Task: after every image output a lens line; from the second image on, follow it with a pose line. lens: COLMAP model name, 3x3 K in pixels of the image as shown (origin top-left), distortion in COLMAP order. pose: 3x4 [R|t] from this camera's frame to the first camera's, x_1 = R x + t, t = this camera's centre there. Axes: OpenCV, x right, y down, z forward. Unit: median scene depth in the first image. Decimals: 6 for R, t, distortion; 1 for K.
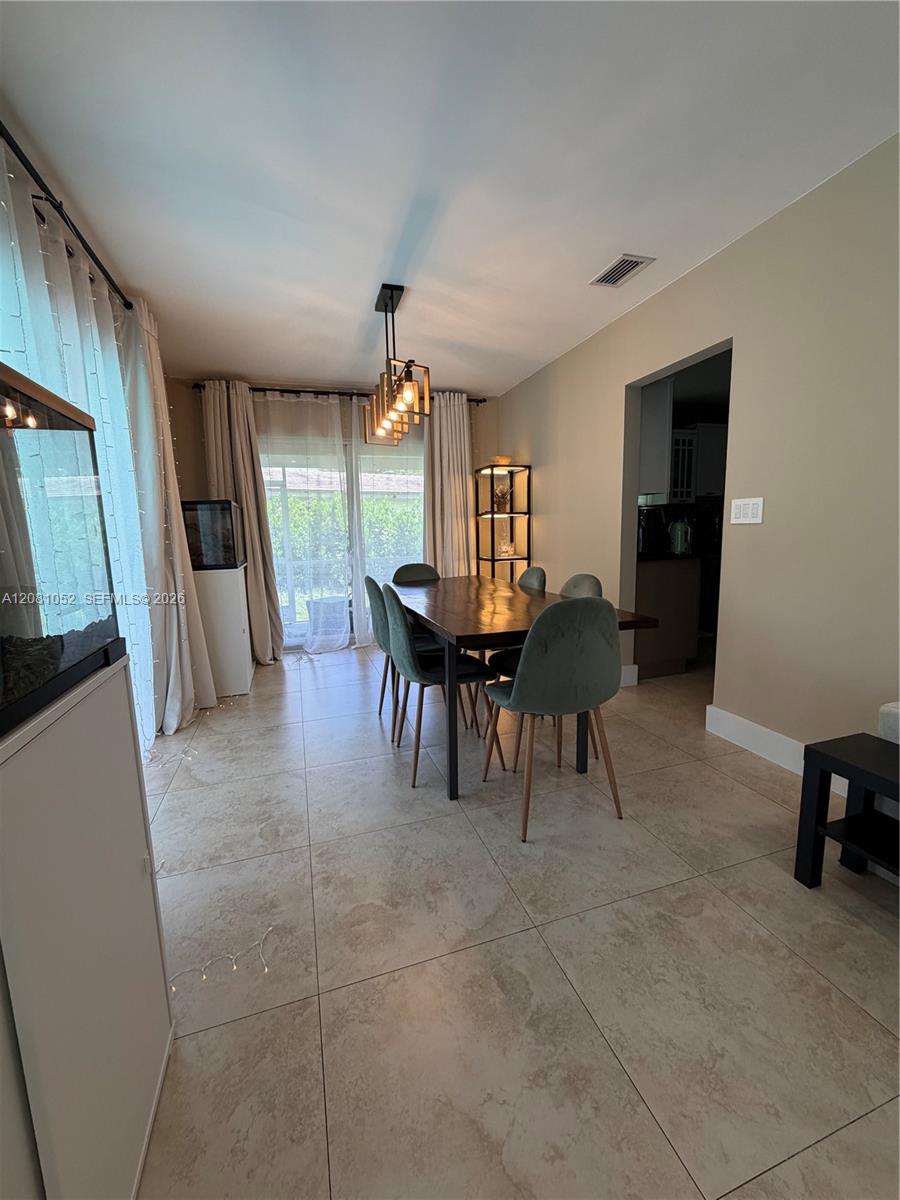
lens RADIAL K [[480.5, 0, 452.1], [0, 480.5, 595.9], [0, 0, 1]] dist [-0.005818, 0.001013]
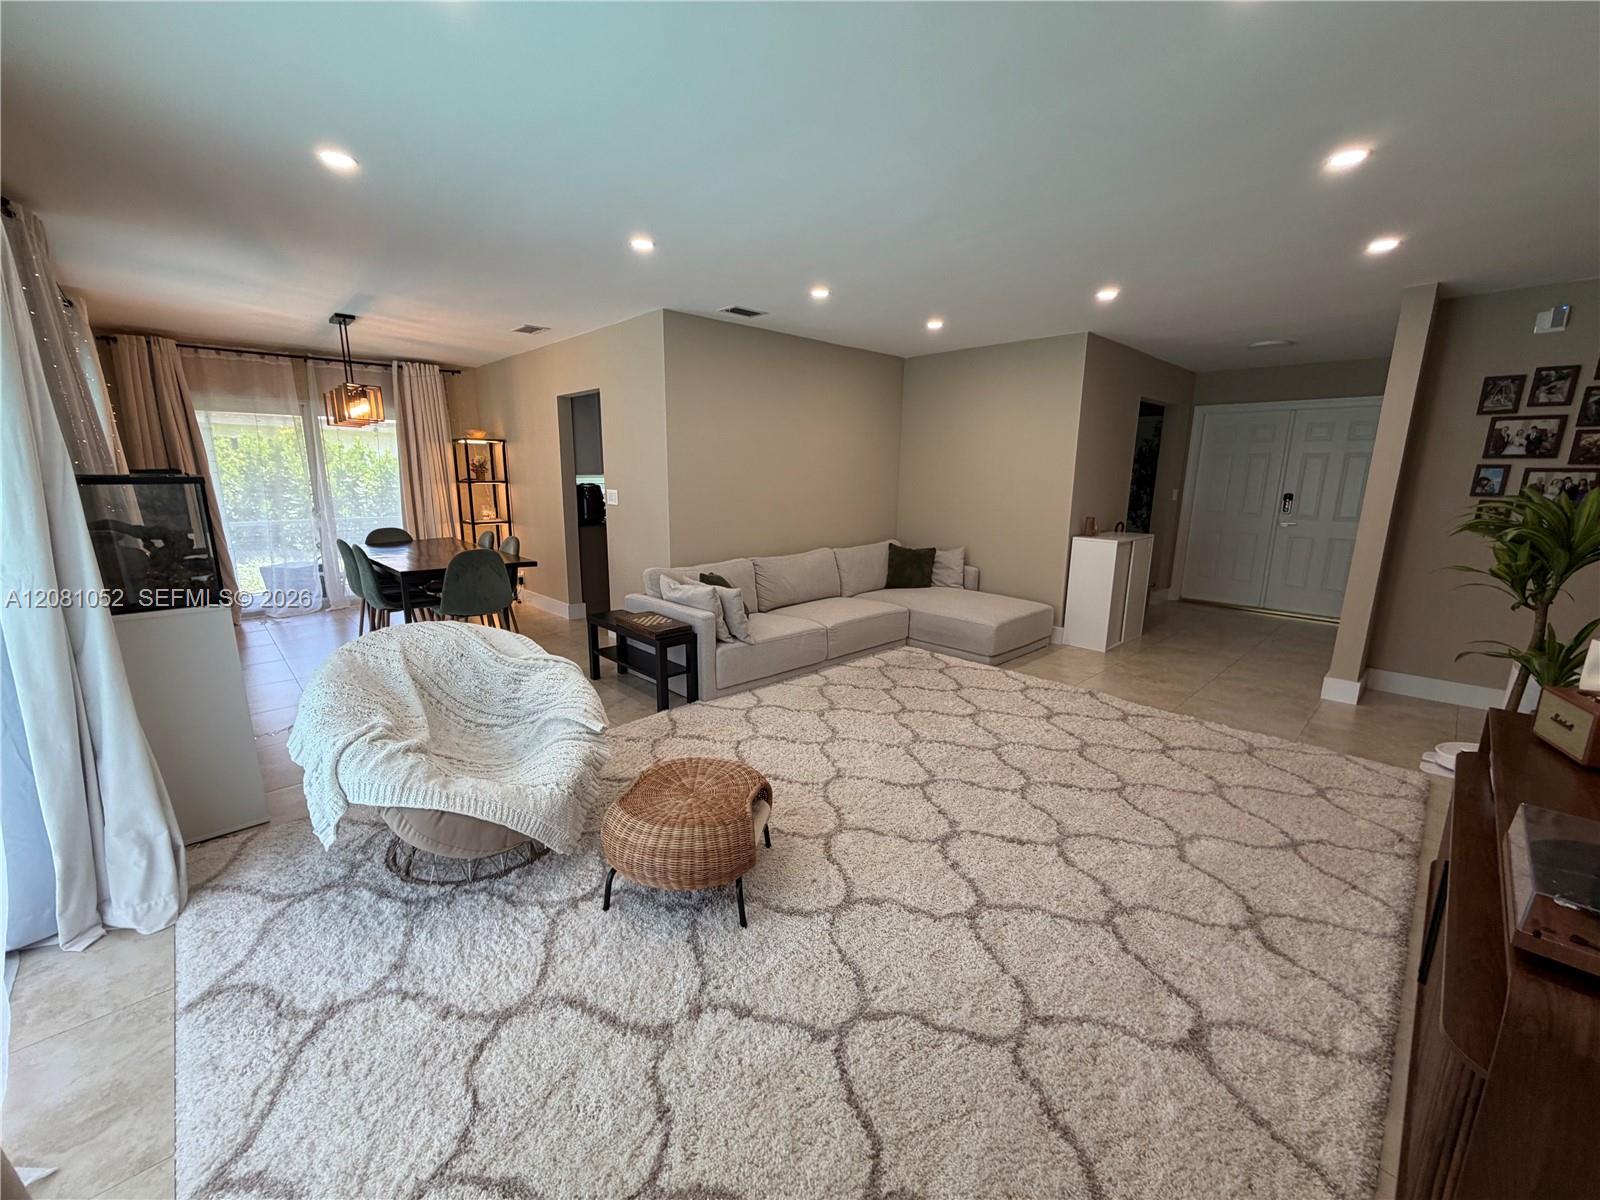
lens RADIAL K [[640.7, 0, 798.8], [0, 640.7, 608.9], [0, 0, 1]] dist [-0.005818, 0.001013]
pose [[0.902480, -0.056417, 0.427021, 0.122153], [0.025661, 0.996666, 0.077445, 0.027860], [-0.429967, -0.058935, 0.900919, -0.684053]]
